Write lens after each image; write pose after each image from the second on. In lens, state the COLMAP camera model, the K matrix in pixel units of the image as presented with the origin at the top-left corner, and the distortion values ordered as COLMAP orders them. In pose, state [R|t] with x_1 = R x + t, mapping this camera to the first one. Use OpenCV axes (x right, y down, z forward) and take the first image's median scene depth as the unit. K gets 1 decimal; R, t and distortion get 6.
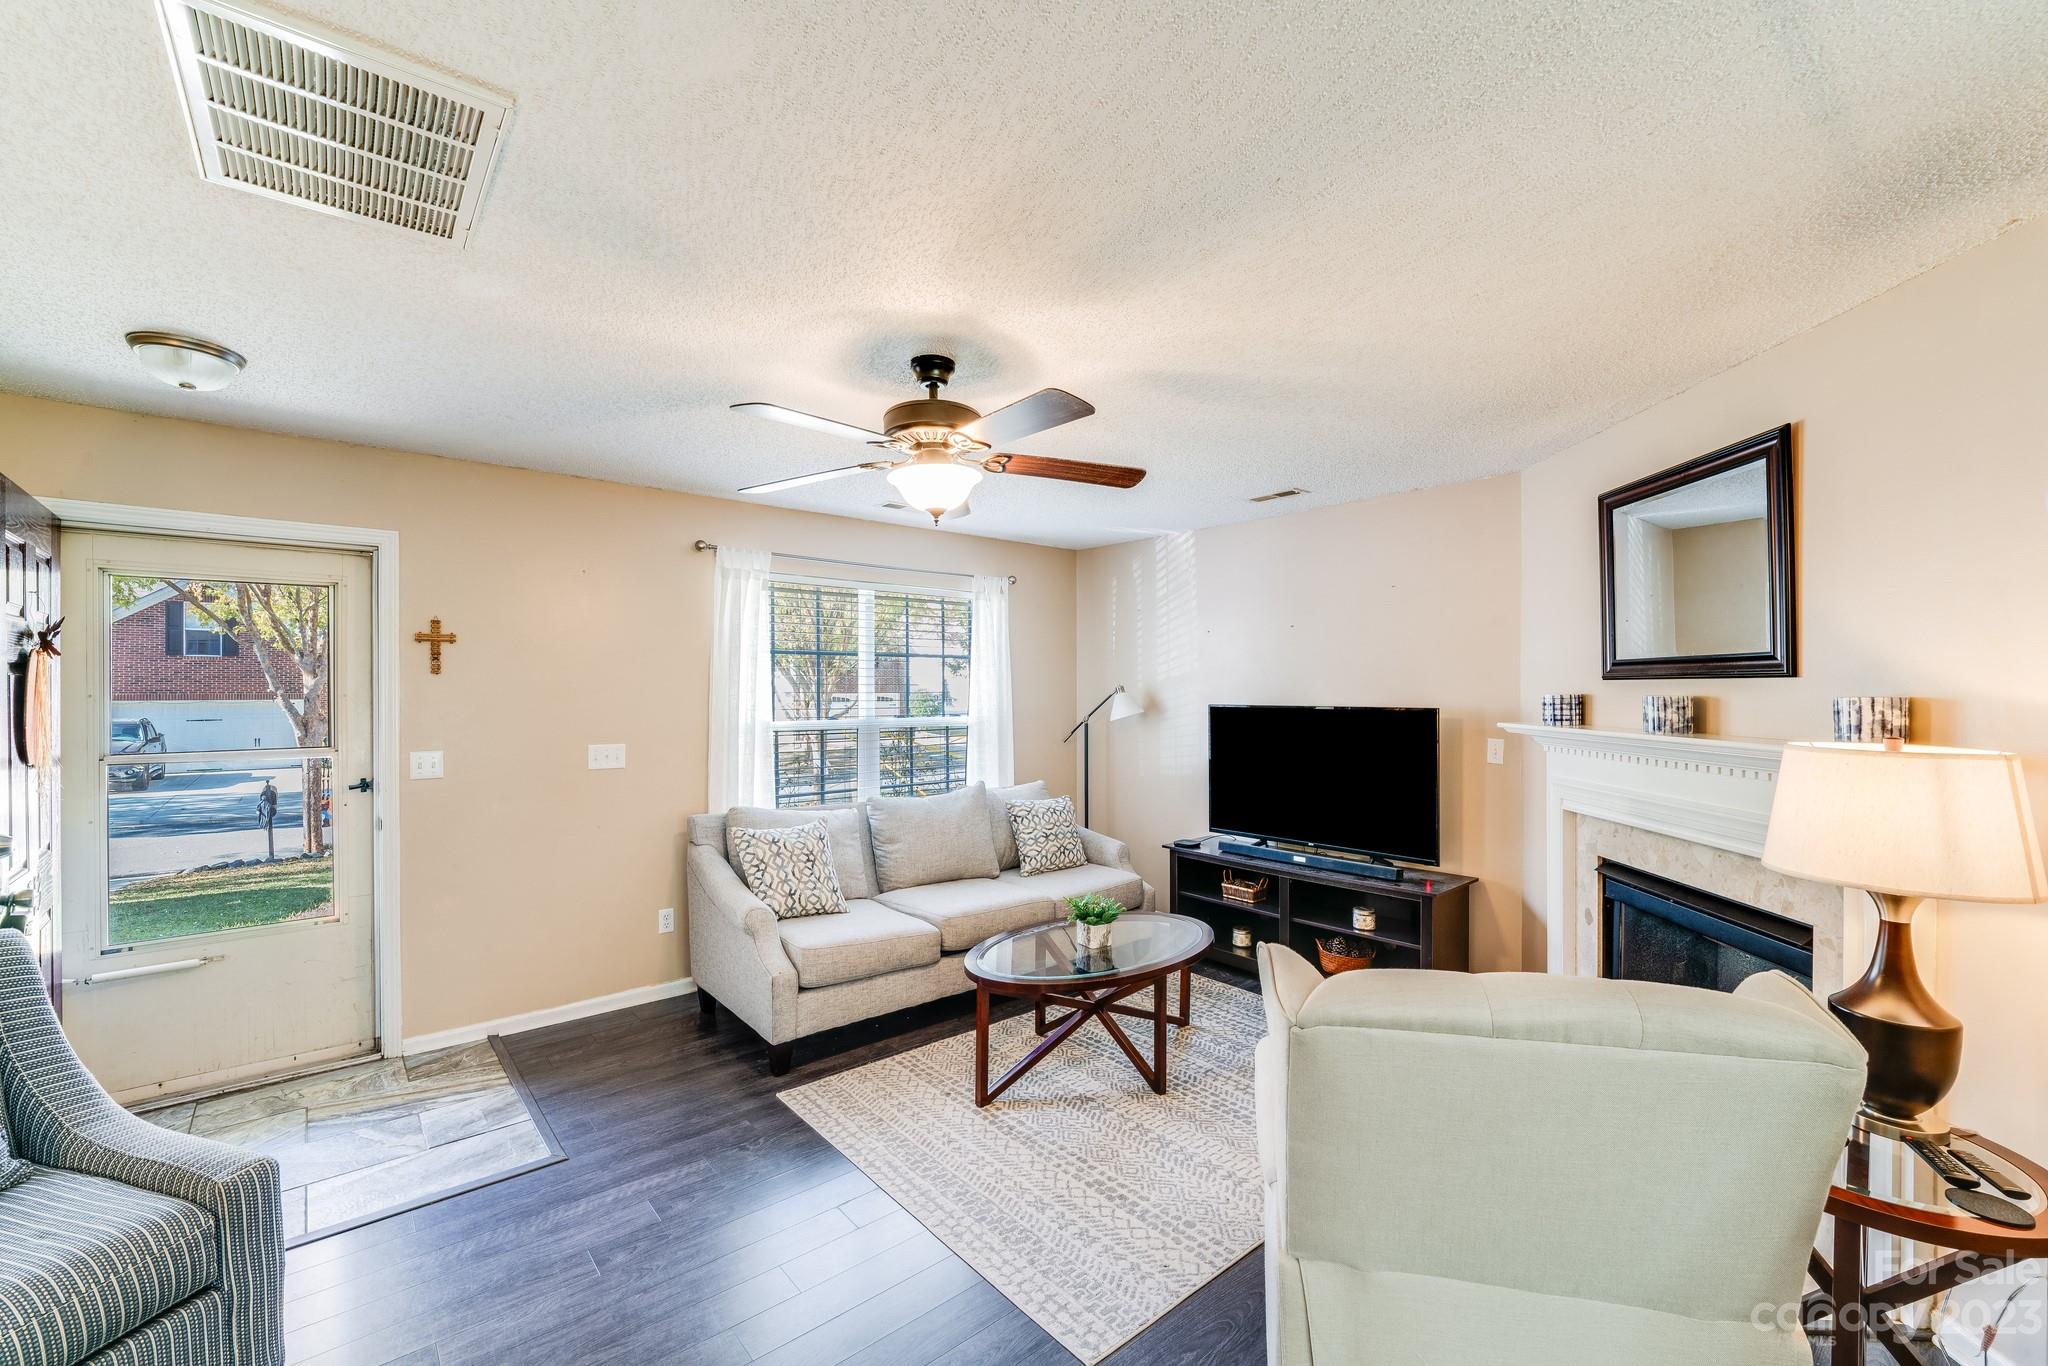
lens RADIAL K [[828.6, 0, 1020.4], [0, 828.6, 688.9], [0, 0, 1]] dist [0.001342, -0.006373]
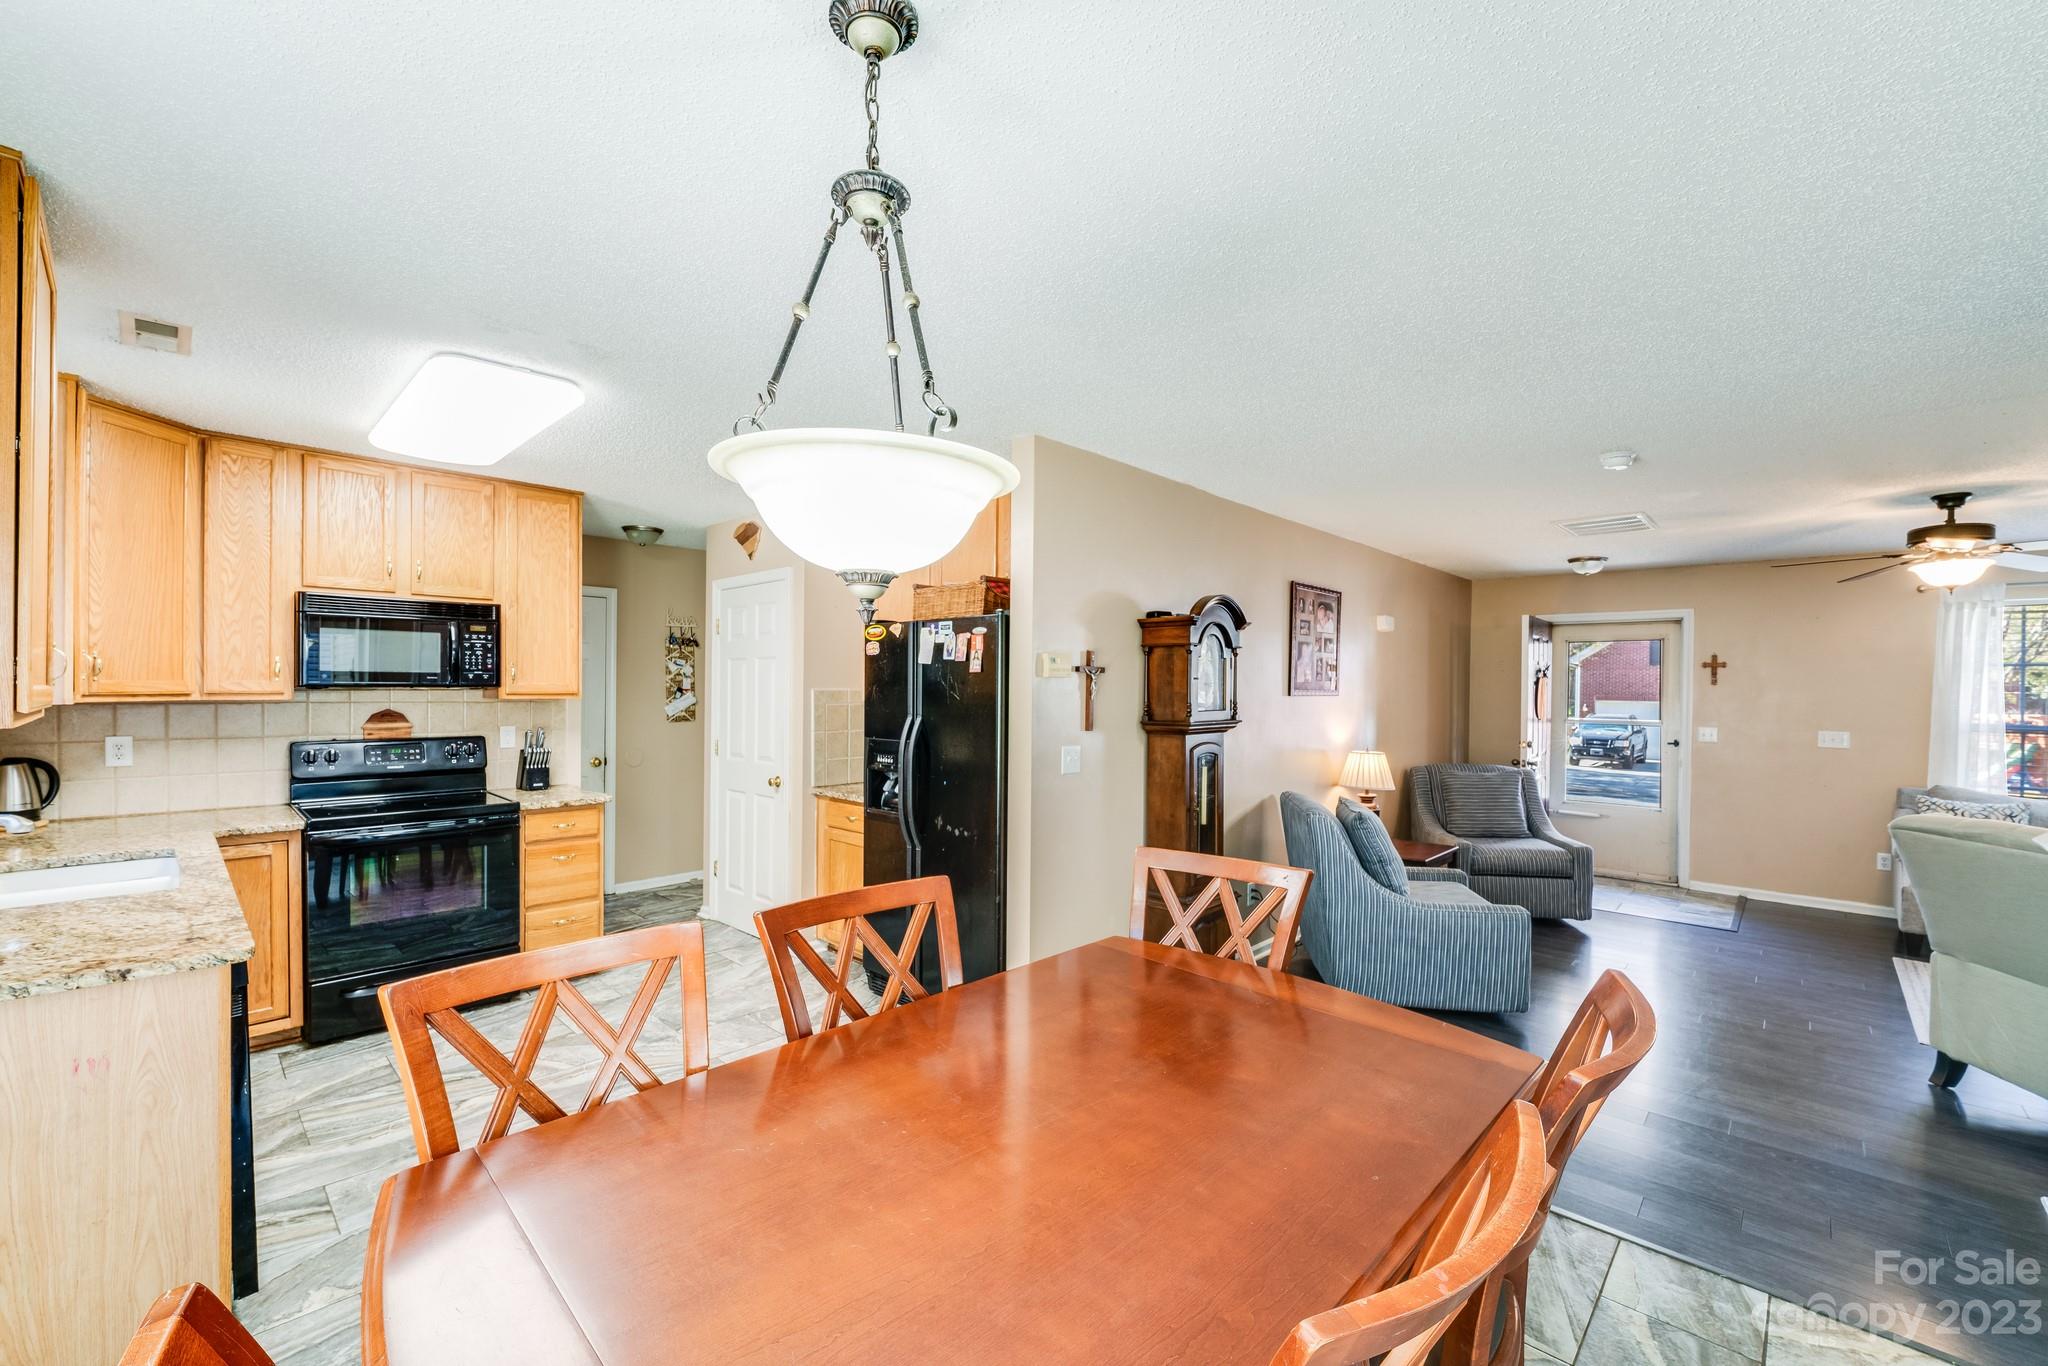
lens RADIAL K [[828.6, 0, 1020.4], [0, 828.6, 688.9], [0, 0, 1]] dist [0.001342, -0.006373]
pose [[0.109122, 0.007868, -0.993997, 0.934893], [-0.011309, 0.999914, 0.006674, -0.004110], [0.993964, 0.010513, 0.109202, -0.708841]]
